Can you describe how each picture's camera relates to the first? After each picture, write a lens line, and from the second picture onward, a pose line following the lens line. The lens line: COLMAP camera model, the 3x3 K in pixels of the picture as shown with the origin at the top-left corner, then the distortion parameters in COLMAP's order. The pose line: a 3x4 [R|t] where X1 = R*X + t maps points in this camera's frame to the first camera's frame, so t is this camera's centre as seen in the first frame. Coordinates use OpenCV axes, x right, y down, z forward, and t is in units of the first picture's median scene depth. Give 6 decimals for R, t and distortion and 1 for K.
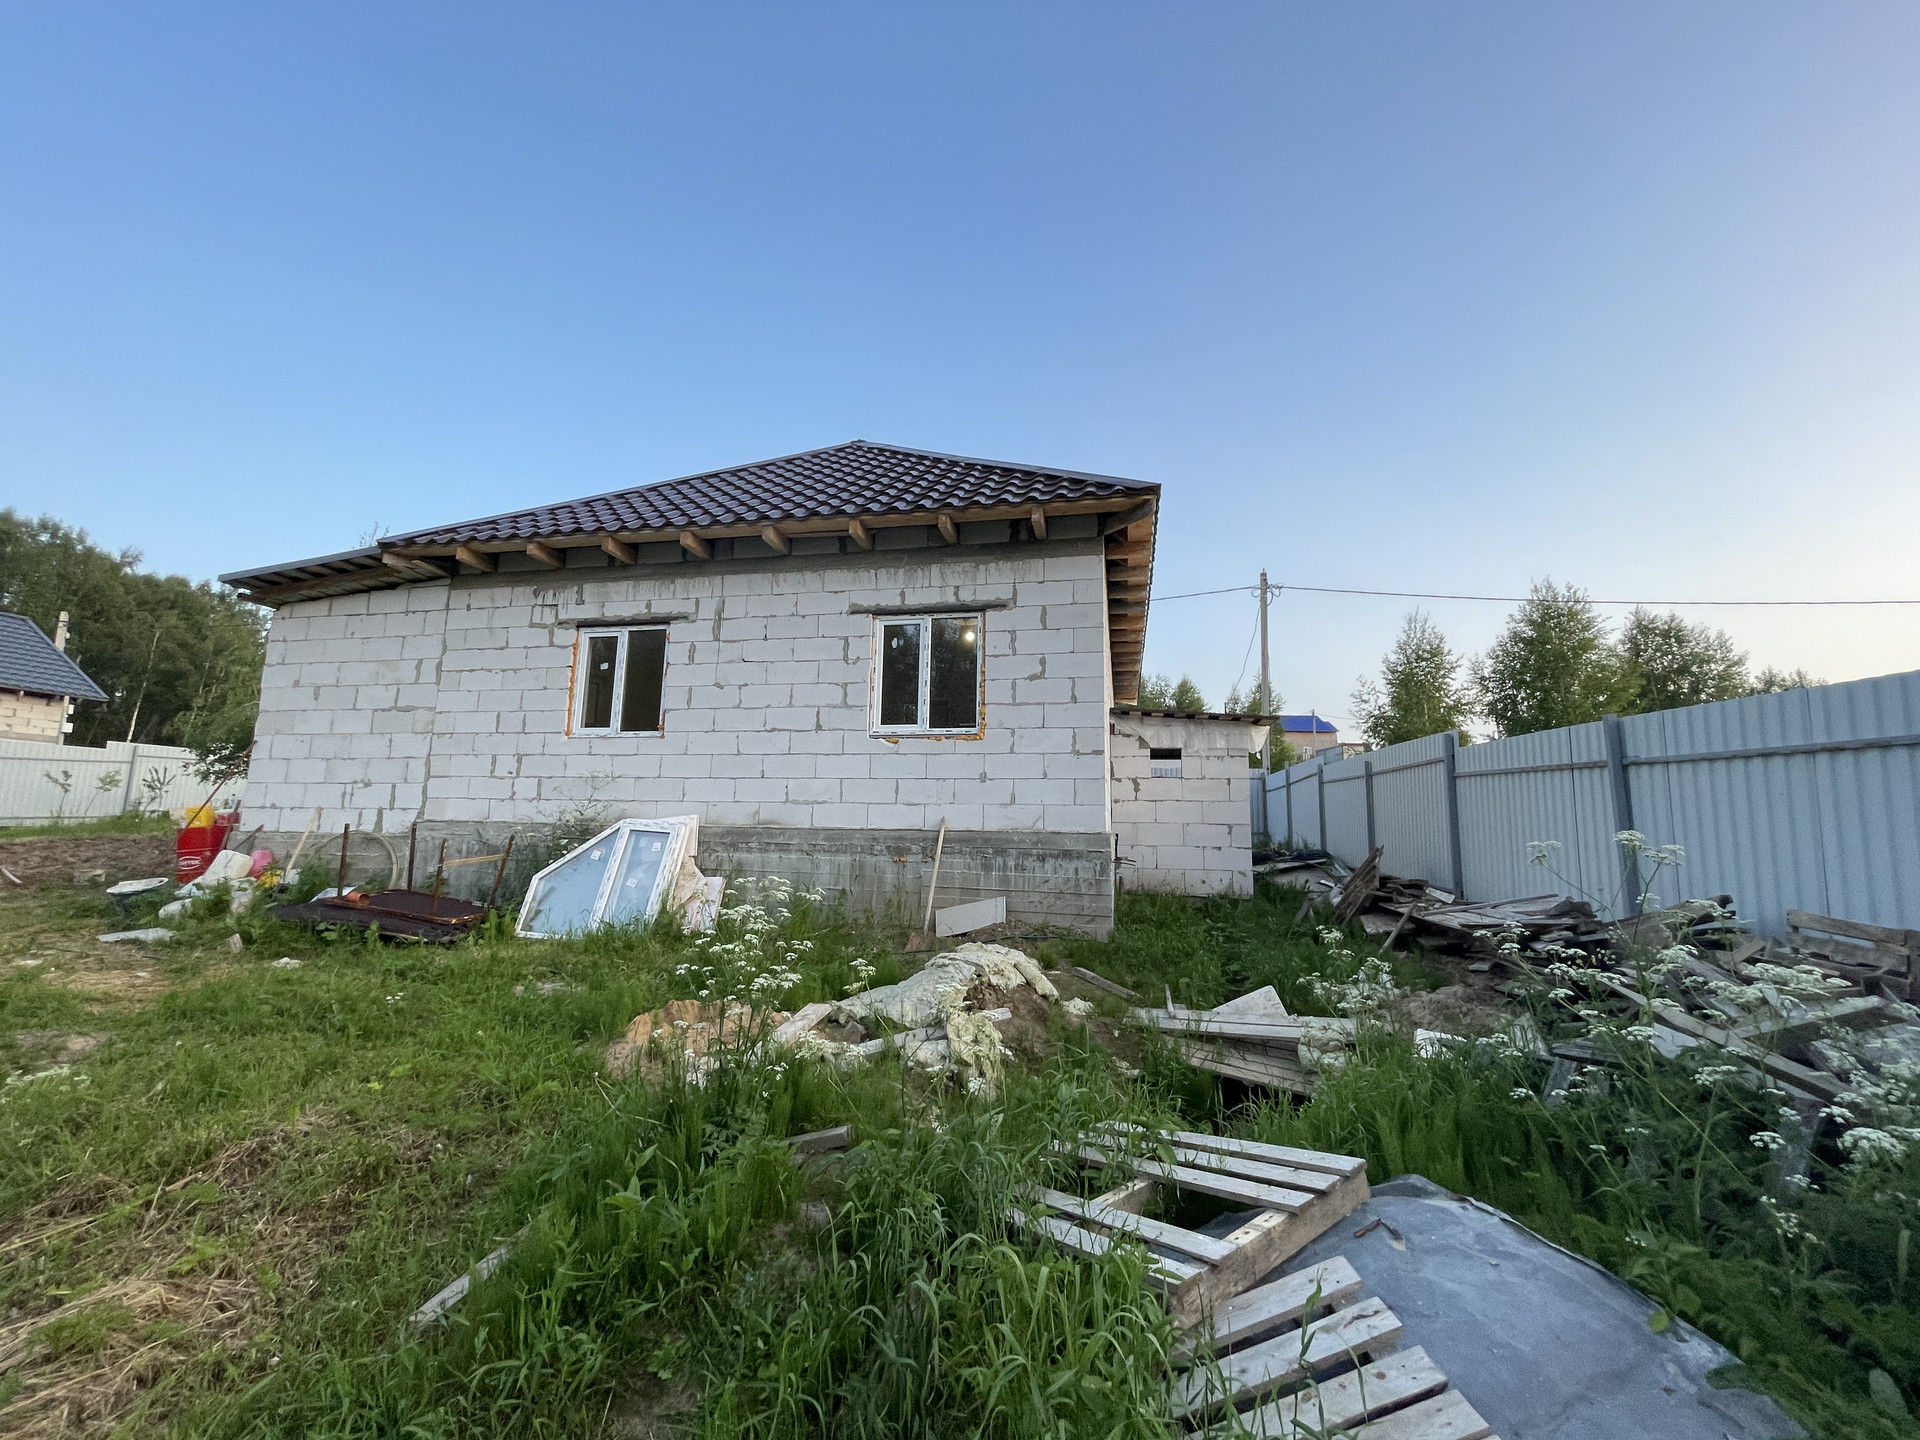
lens RADIAL K [[776.6, 0, 962.0], [0, 776.6, 720.4], [0, 0, 1]] dist [0.000765, -0.000073]
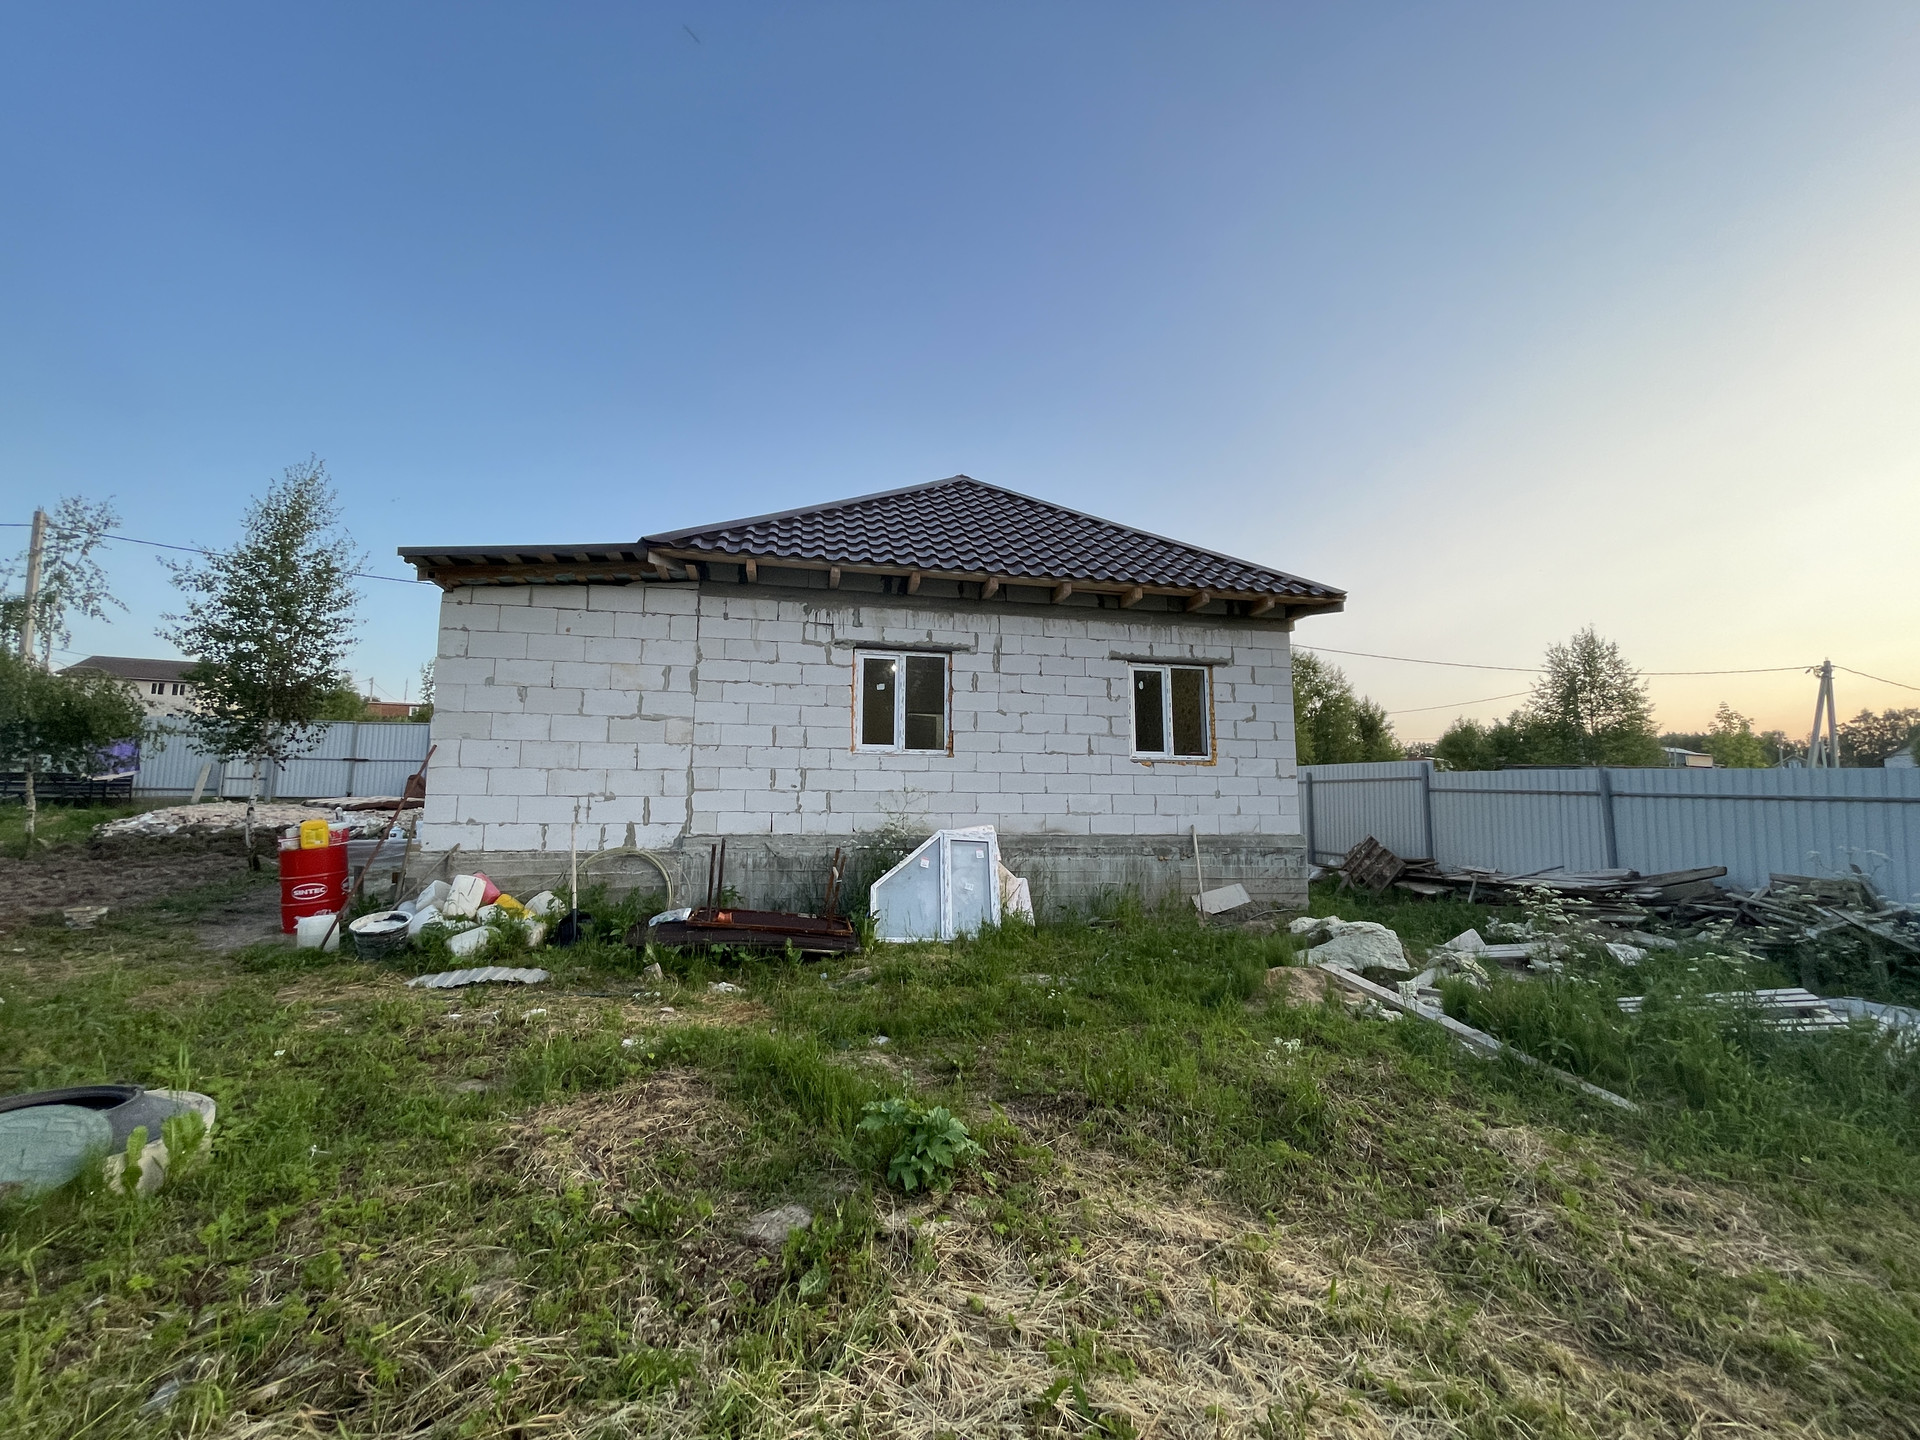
lens RADIAL K [[776.6, 0, 962.0], [0, 776.6, 720.4], [0, 0, 1]] dist [0.000765, -0.000073]
pose [[0.910057, 0.034977, 0.413004, -0.841304], [-0.047766, 0.998644, 0.020679, -0.053878], [-0.411721, -0.038547, 0.910494, -0.020757]]
